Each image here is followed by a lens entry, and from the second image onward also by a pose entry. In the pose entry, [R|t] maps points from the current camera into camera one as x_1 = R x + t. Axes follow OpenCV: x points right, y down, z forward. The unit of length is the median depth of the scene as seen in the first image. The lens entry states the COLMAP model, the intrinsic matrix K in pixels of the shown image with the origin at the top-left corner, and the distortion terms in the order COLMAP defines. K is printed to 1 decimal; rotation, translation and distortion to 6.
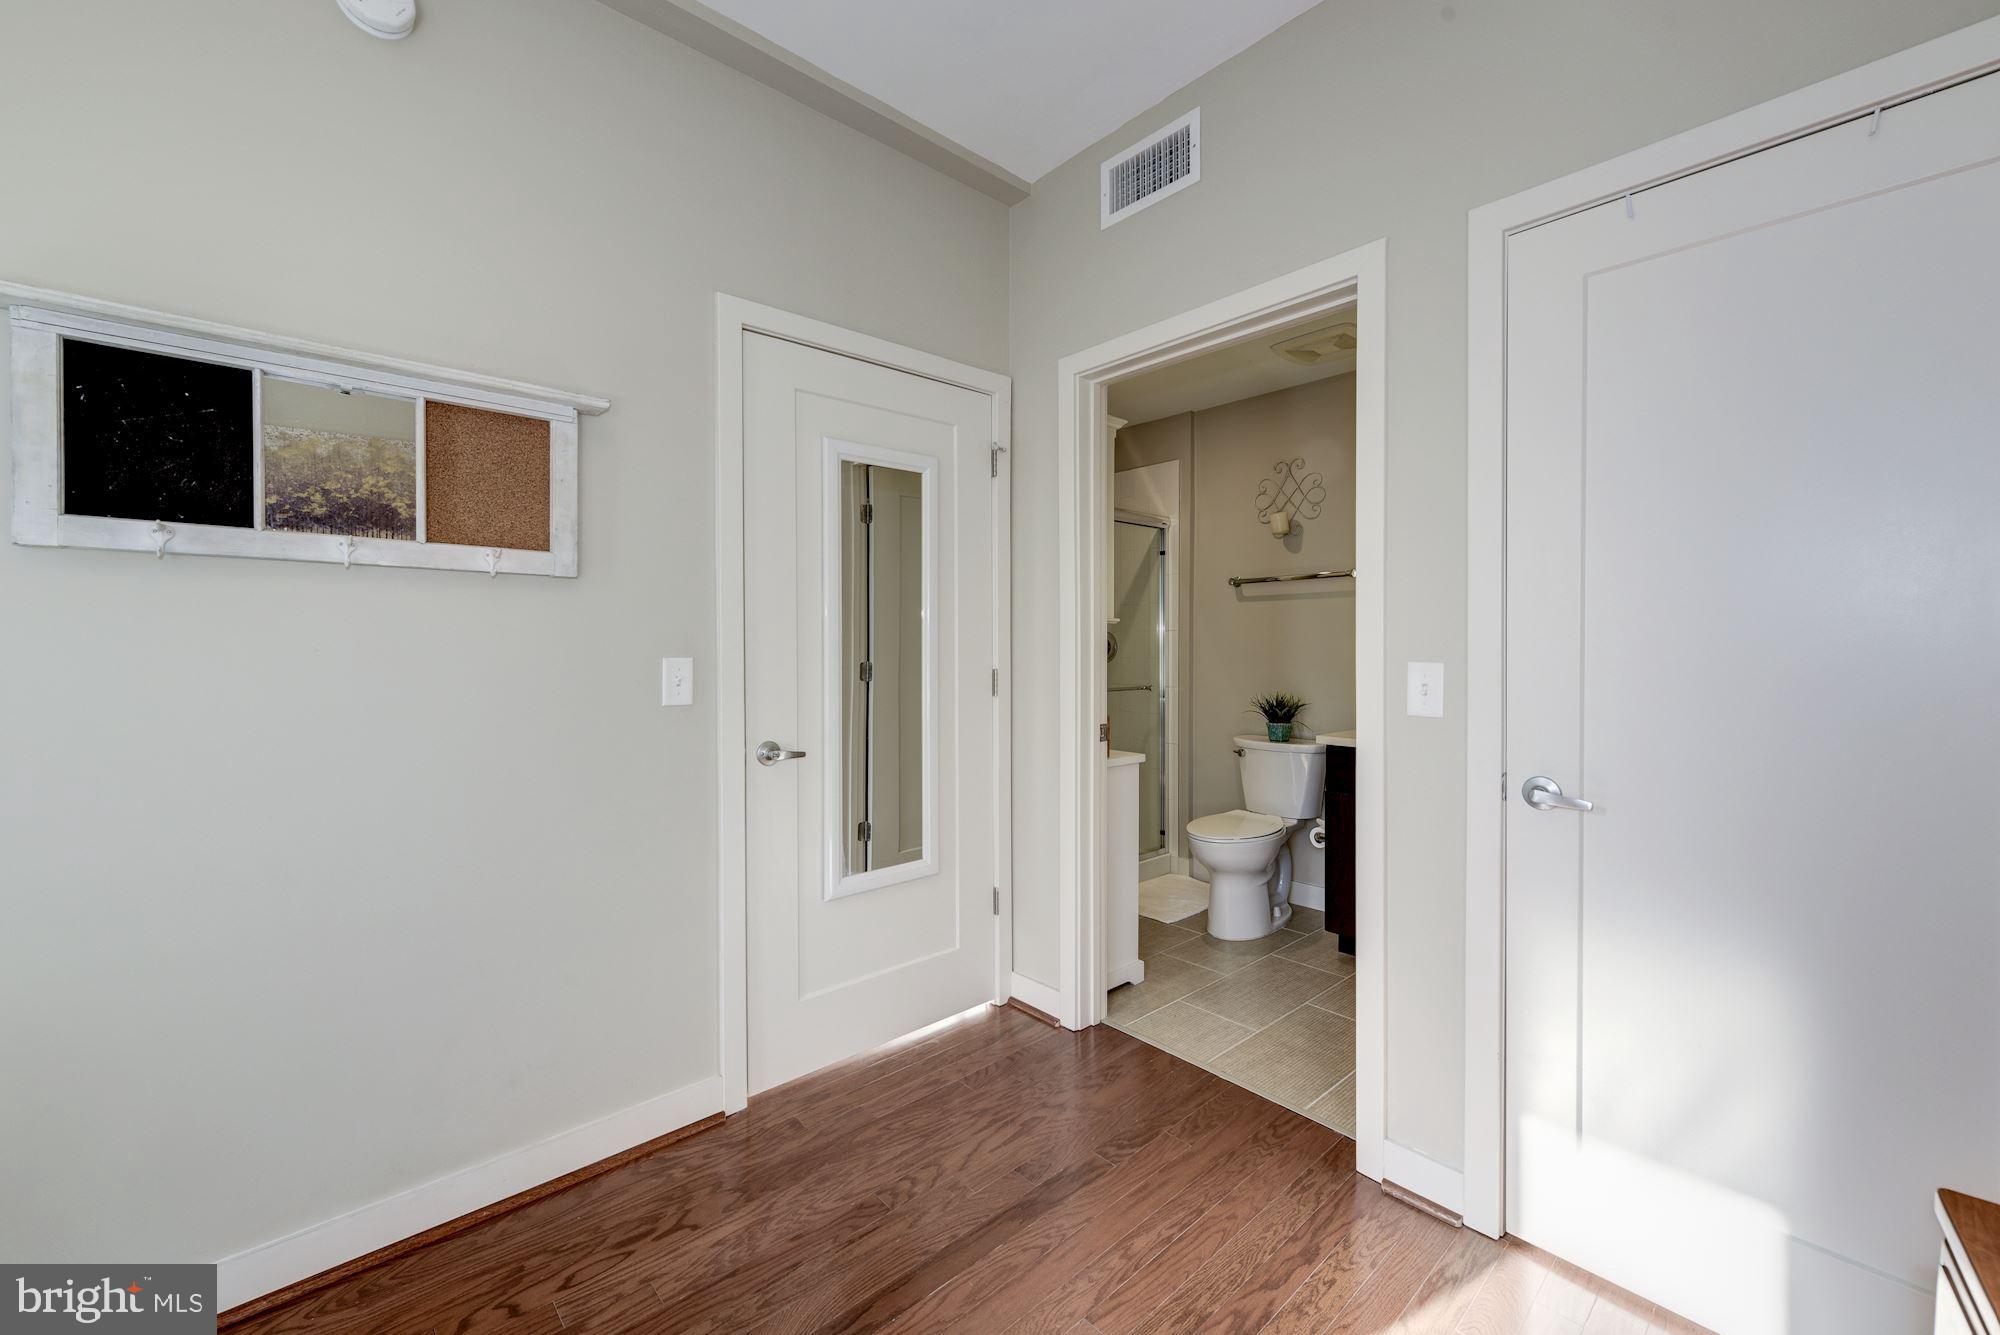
lens RADIAL K [[800.4, 0, 1019.1], [0, 800.4, 664.0], [0, 0, 1]] dist [0.011288, -0.000183]
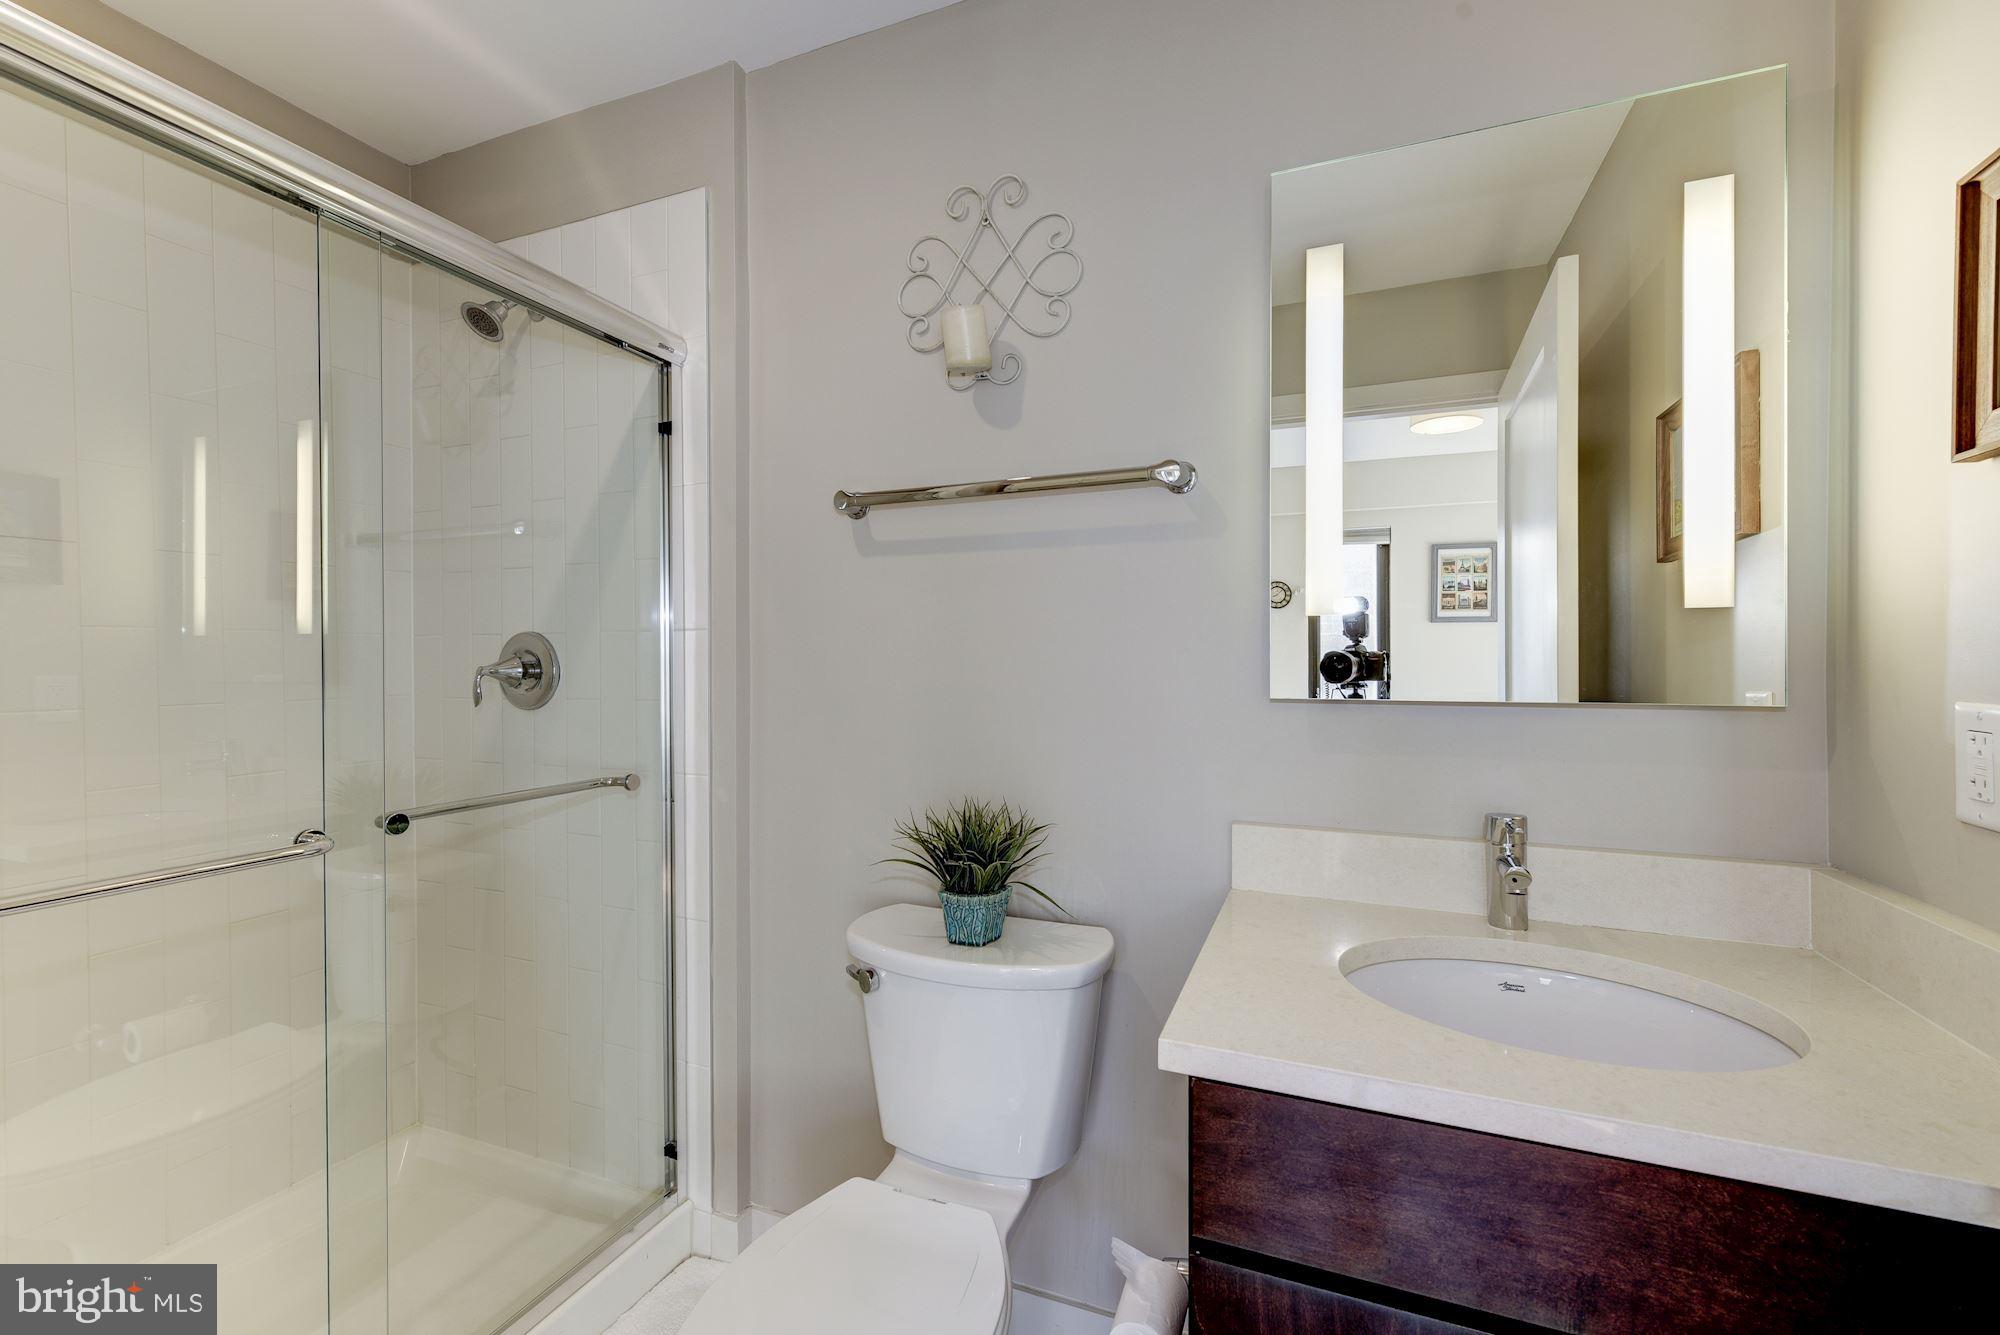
lens RADIAL K [[800.4, 0, 1008.2], [0, 800.4, 659.5], [0, 0, 1]] dist [0.011288, -0.000183]
pose [[0.903730, -0.001951, 0.428099, 0.182942], [0.008121, 0.999888, -0.012589, -0.023462], [-0.428026, 0.014853, 0.903644, 0.657167]]
